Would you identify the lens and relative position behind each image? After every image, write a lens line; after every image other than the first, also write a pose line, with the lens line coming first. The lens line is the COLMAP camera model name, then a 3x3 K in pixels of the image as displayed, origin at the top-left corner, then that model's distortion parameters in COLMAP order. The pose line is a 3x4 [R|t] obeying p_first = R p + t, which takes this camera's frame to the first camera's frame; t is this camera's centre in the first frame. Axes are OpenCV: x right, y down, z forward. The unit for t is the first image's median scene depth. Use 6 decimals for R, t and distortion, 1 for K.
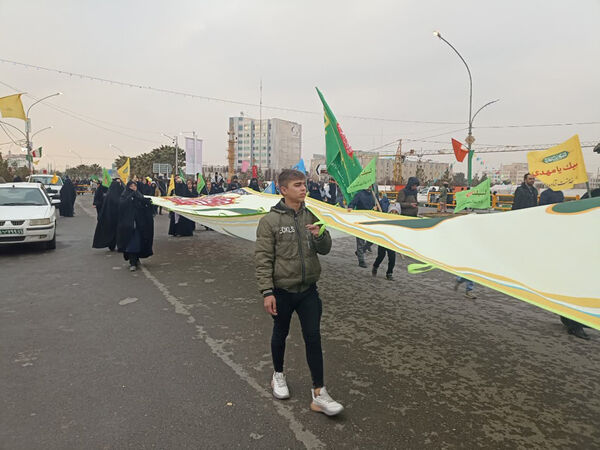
lens RADIAL K [[429.2, 0, 300.0], [0, 429.2, 225.0], [0, 0, 1]] dist [0.007702, -0.006715]
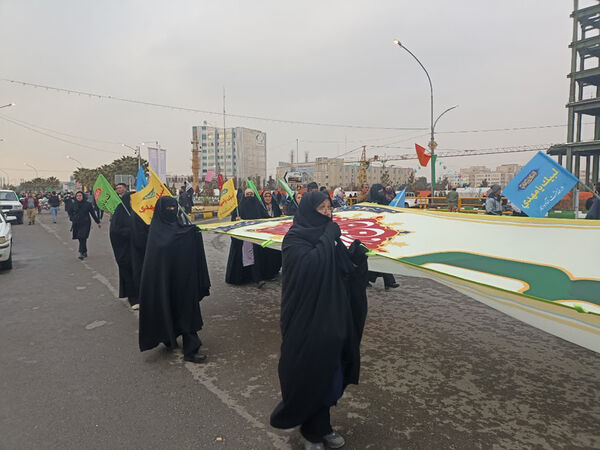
lens RADIAL K [[429.2, 0, 300.0], [0, 429.2, 225.0], [0, 0, 1]] dist [0.007702, -0.006715]
pose [[0.996580, -0.031706, 0.076312, -0.010107], [0.033032, 0.999323, -0.016179, -0.002934], [-0.075747, 0.018645, 0.996953, 0.015462]]
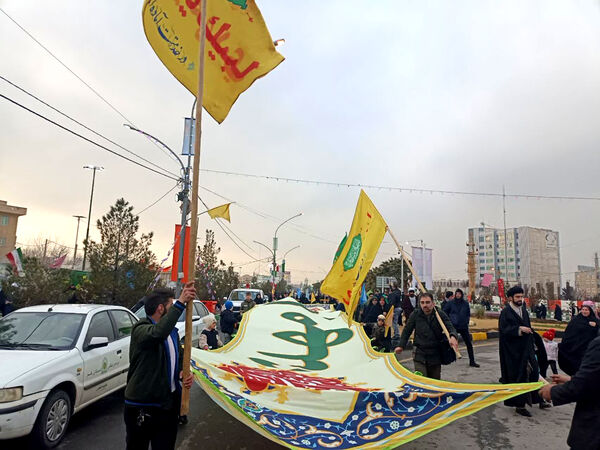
lens RADIAL K [[429.2, 0, 300.0], [0, 429.2, 225.0], [0, 0, 1]] dist [0.007702, -0.006715]
pose [[0.859441, -0.067677, -0.506736, -0.060421], [-0.067383, 0.967556, -0.243506, -0.064625], [0.506775, 0.243425, 0.826997, 0.518275]]
